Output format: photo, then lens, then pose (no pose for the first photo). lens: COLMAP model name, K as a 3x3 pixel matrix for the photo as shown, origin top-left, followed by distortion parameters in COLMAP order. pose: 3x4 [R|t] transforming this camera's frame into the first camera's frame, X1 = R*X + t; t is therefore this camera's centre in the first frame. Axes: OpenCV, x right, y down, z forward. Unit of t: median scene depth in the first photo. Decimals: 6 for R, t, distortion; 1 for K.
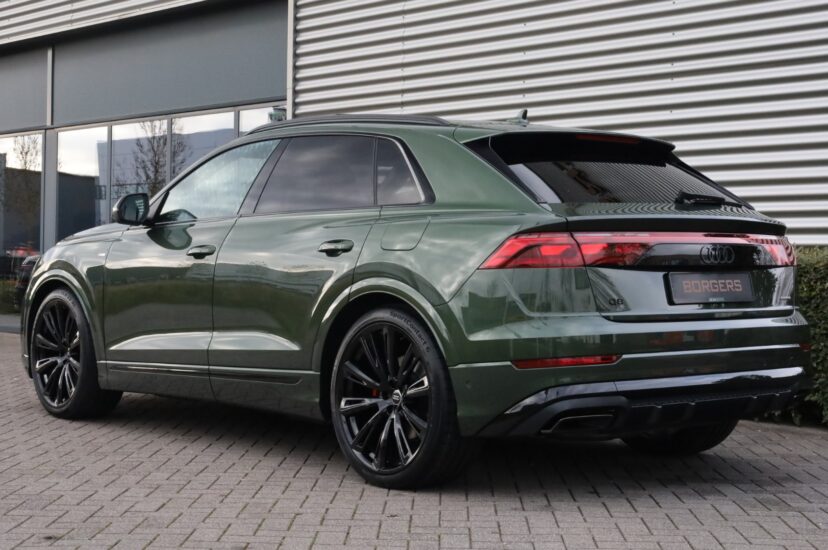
lens RADIAL K [[1337.0, 0, 418.3], [0, 1337.0, 281.1], [0, 0, 1]] dist [-0.012274, 0.000000]
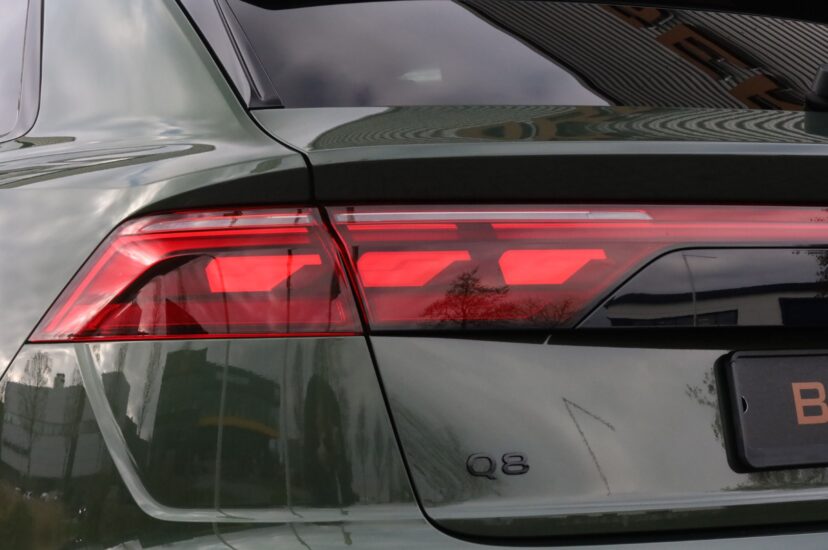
lens RADIAL K [[2016.6, 0, 413.4], [0, 2016.6, 276.0], [0, 0, 1]] dist [-0.037908, 0.000000]
pose [[0.983138, -0.007728, -0.182704, 0.182011], [0.002797, 0.999625, -0.027232, -0.010060], [0.182846, 0.026262, 0.982791, 0.533218]]
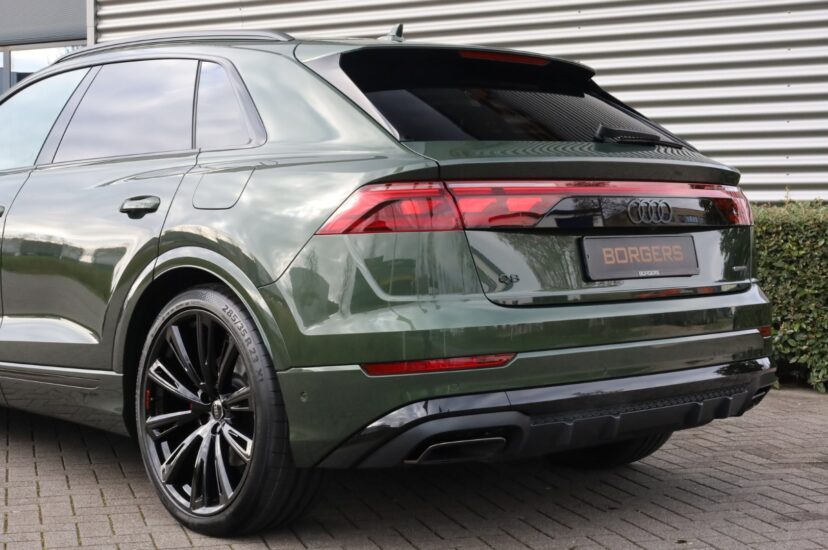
lens RADIAL K [[1316.6, 0, 416.7], [0, 1316.6, 271.4], [0, 0, 1]] dist [-0.041115, 0.000000]
pose [[0.999175, -0.009568, 0.039475, 0.063217], [0.008681, 0.999707, 0.022577, -0.004142], [-0.039680, -0.022216, 0.998965, 0.266932]]
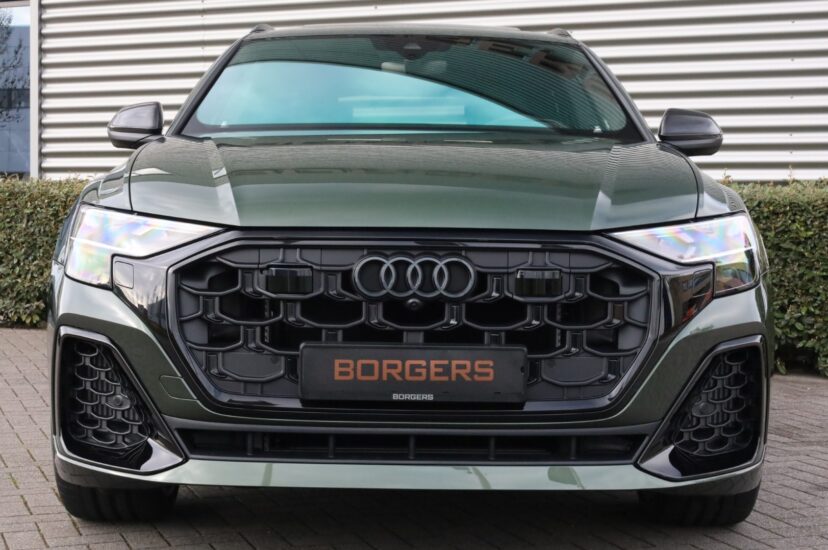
lens RADIAL K [[1489.8, 0, 416.4], [0, 1489.8, 273.2], [0, 0, 1]] dist [-0.048125, 0.000000]
pose [[0.995813, -0.008111, 0.091053, -0.010348], [0.005209, 0.999472, 0.032062, 0.000407], [-0.091265, -0.031453, 0.995330, 0.165059]]
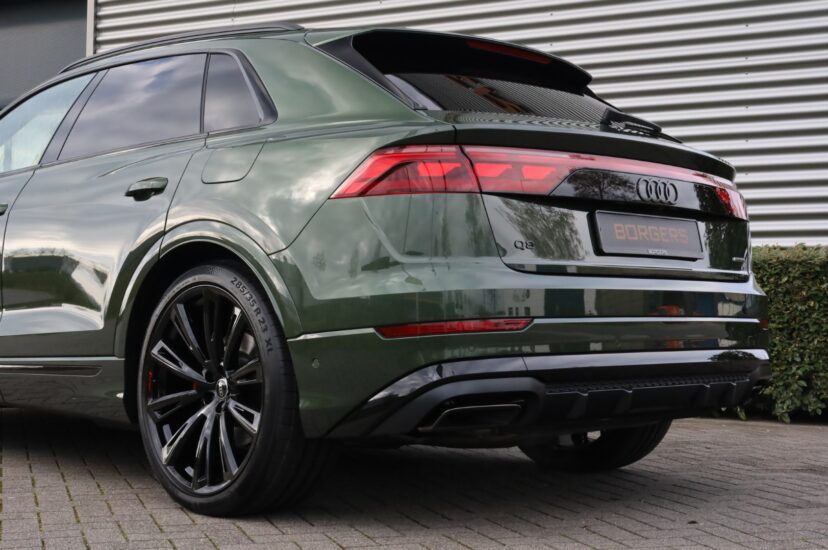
lens RADIAL K [[1197.4, 0, 420.9], [0, 1197.4, 271.6], [0, 0, 1]] dist [-0.029176, 0.000000]
pose [[0.997065, 0.004353, 0.076433, 0.040028], [-0.000514, 0.998740, -0.050181, 0.054465], [-0.076556, 0.049994, 0.995811, 0.332280]]
